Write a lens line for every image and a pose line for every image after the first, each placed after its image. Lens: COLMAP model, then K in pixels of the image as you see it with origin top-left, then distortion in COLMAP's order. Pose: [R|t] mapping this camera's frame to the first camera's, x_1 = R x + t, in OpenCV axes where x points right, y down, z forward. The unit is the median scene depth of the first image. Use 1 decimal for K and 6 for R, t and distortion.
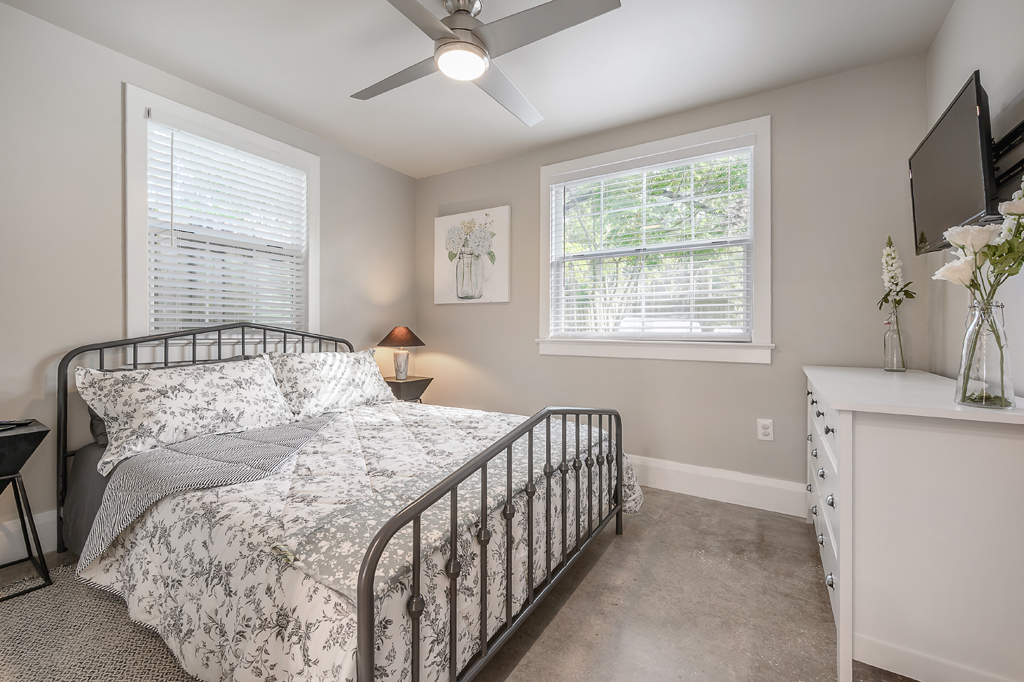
lens RADIAL K [[399.0, 0, 512.0], [0, 399.0, 341.0], [0, 0, 1]] dist [0.000929, 0.000053]
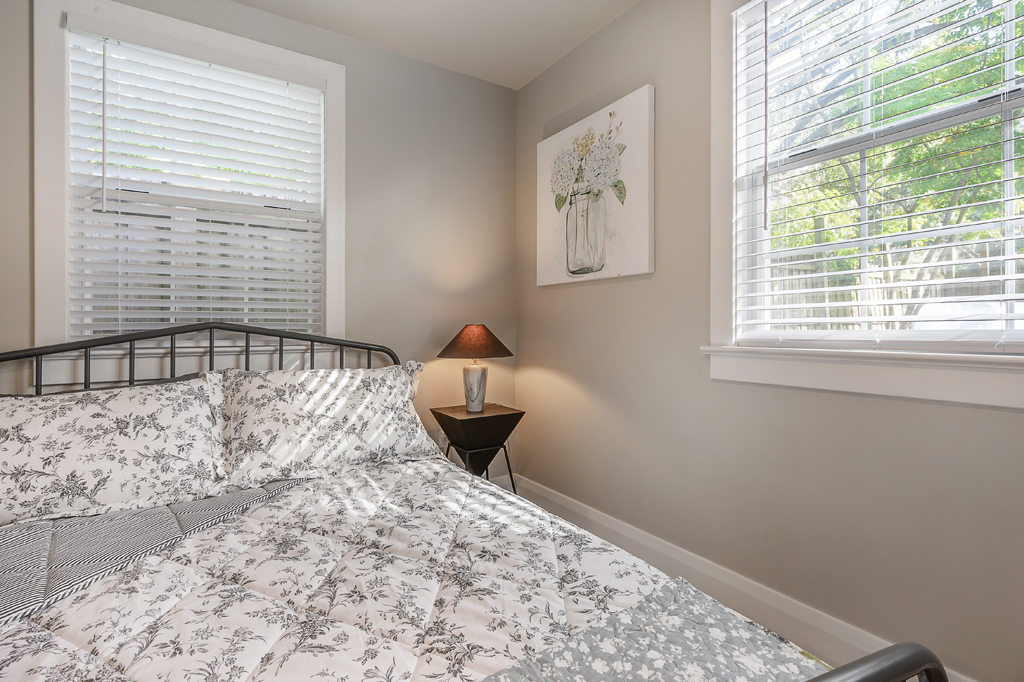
lens RADIAL K [[482.3, 0, 524.6], [0, 482.3, 333.8], [0, 0, 1]] dist [-0.001966, -0.000893]
pose [[0.914759, -0.008000, -0.403920, 0.109558], [0.001417, 0.999861, -0.016594, -0.012121], [0.403996, 0.014608, 0.914644, 0.442407]]
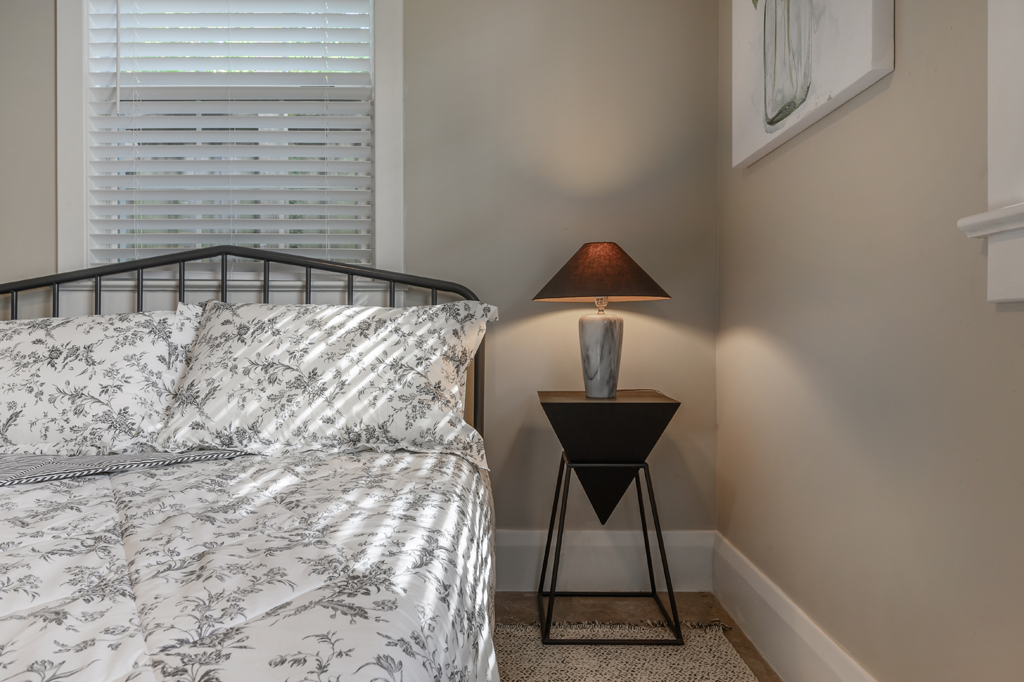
lens RADIAL K [[730.4, 0, 508.7], [0, 730.4, 342.0], [0, 0, 1]] dist [-0.031381, 0.002607]
pose [[0.552011, 0.007171, -0.833806, 0.246920], [-0.015373, 0.999881, -0.001578, 0.062549], [0.833695, 0.013689, 0.552055, 0.731563]]
